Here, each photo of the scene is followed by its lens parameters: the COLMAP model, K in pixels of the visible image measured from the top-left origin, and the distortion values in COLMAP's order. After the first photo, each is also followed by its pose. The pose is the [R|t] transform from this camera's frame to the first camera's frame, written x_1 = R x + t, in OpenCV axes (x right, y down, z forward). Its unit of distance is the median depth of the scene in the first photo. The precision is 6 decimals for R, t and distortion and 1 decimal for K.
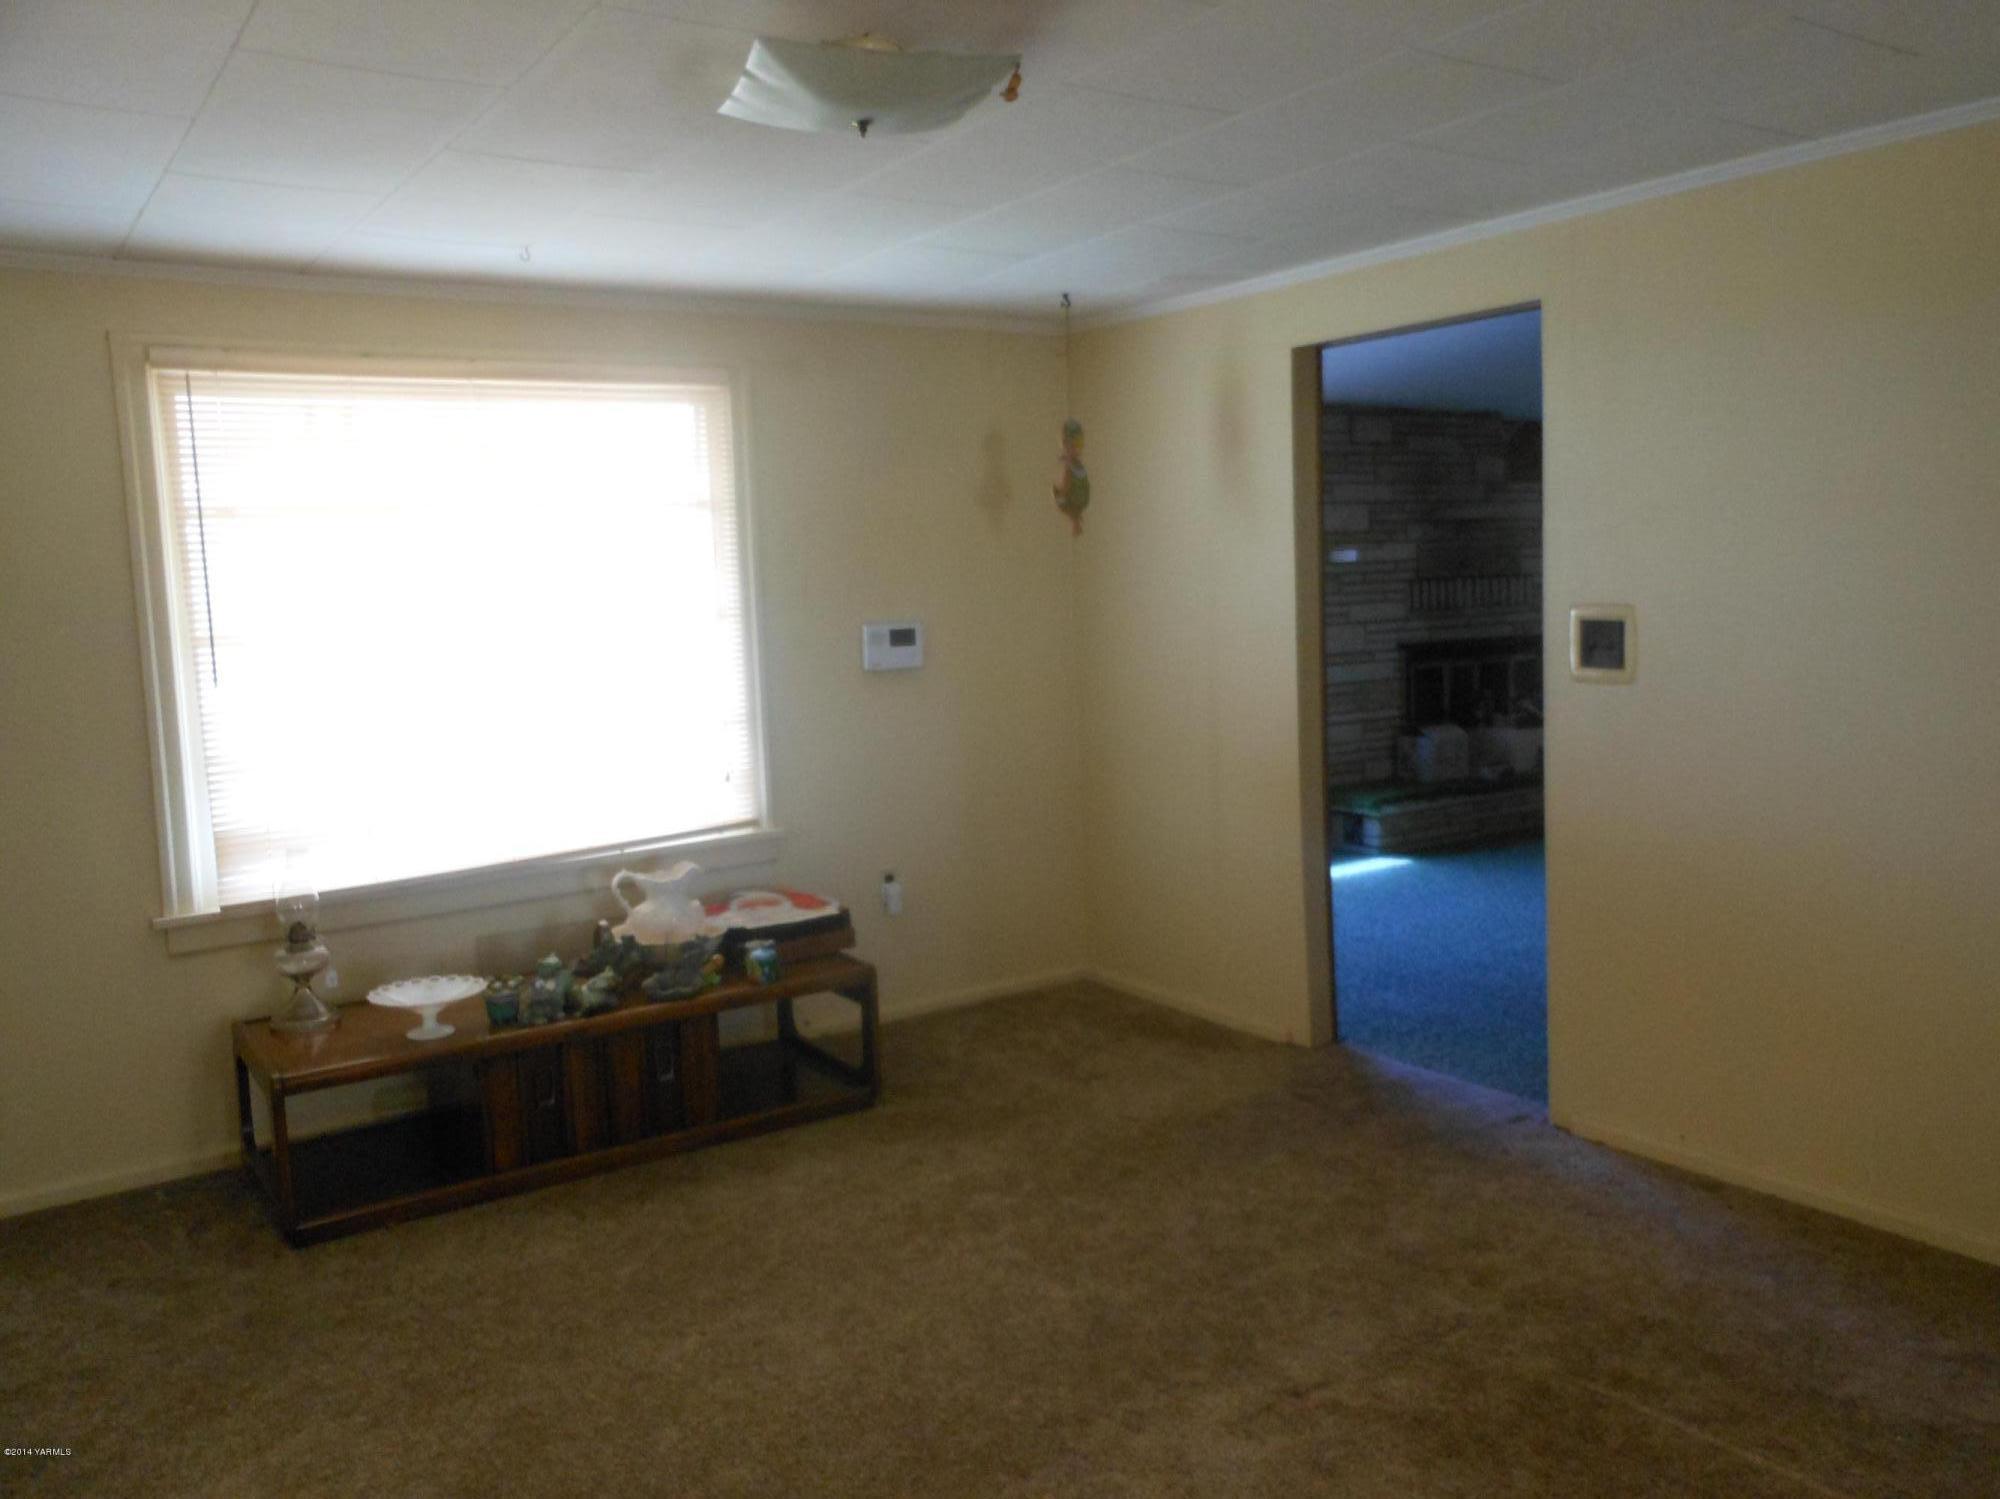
lens RADIAL K [[1641.0, 0, 1000.7], [0, 1641.0, 737.3], [0, 0, 1]] dist [-0.006045, -0.002481]
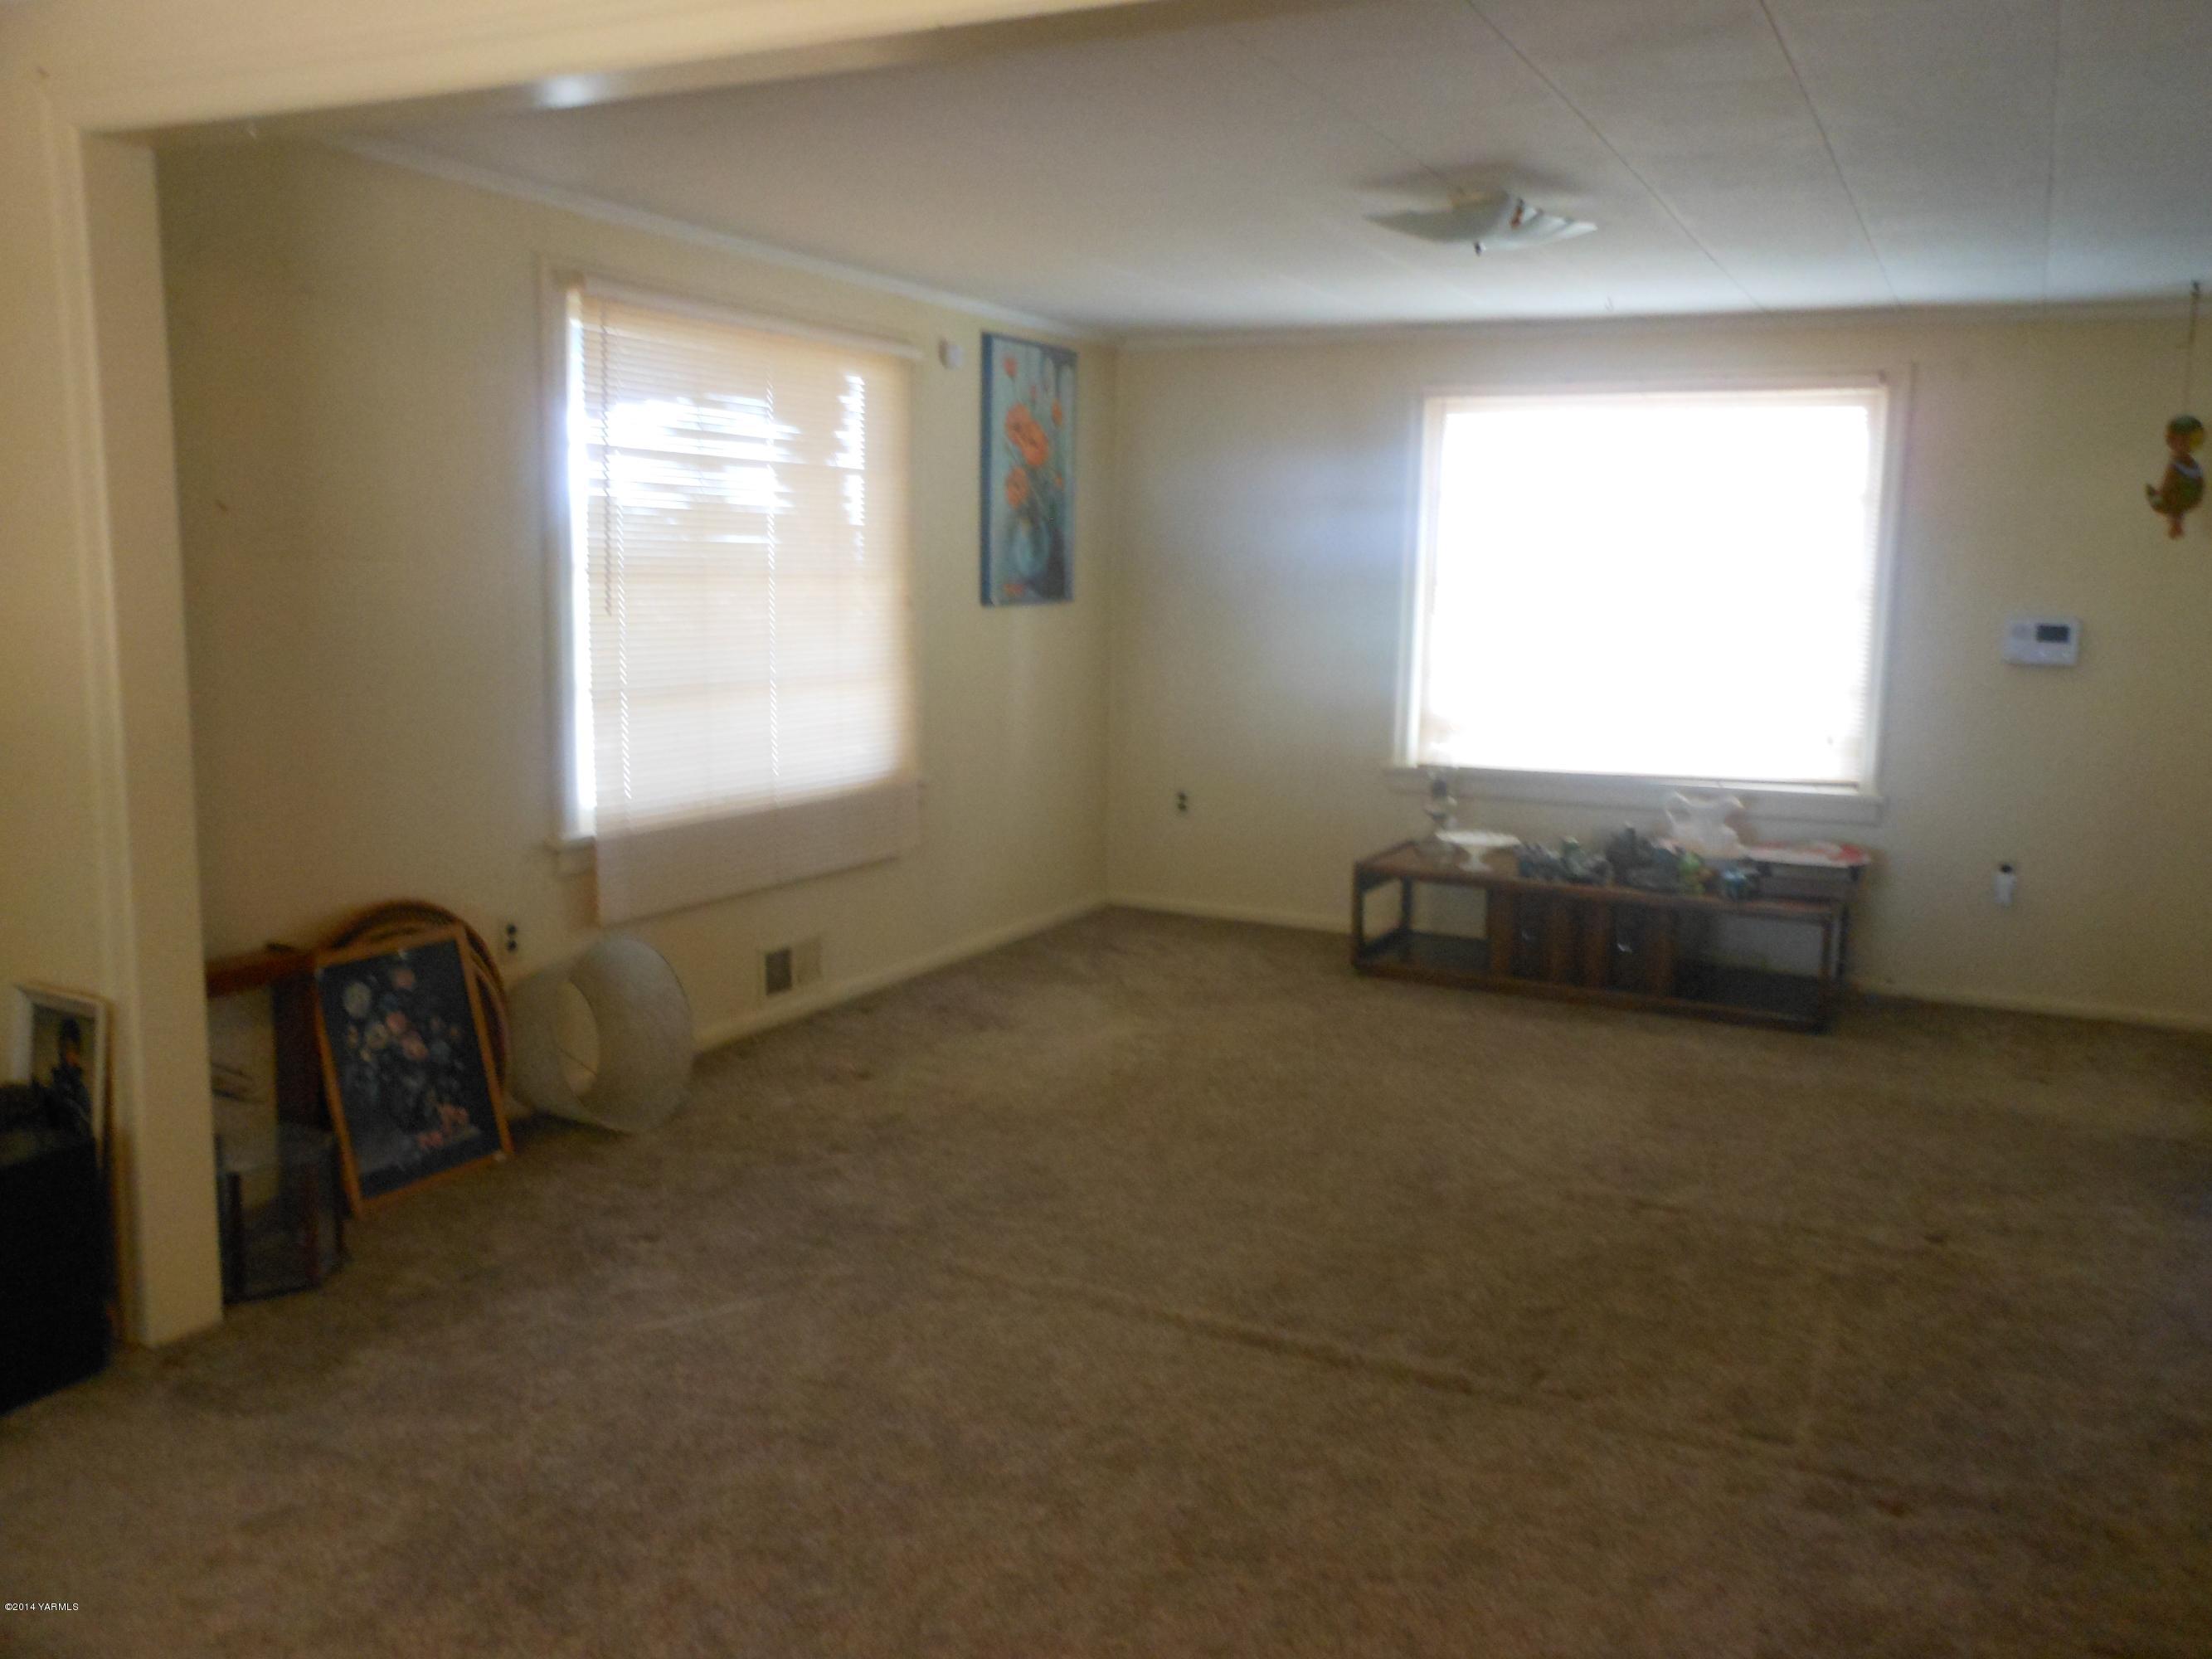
lens RADIAL K [[1815.0, 0, 1106.7], [0, 1815.0, 816.0], [0, 0, 1]] dist [-0.006045, -0.002481]
pose [[0.493217, 0.170992, -0.852935, 0.675774], [-0.134820, 0.983669, 0.119240, -0.005753], [0.859395, 0.056182, 0.508216, -0.059088]]
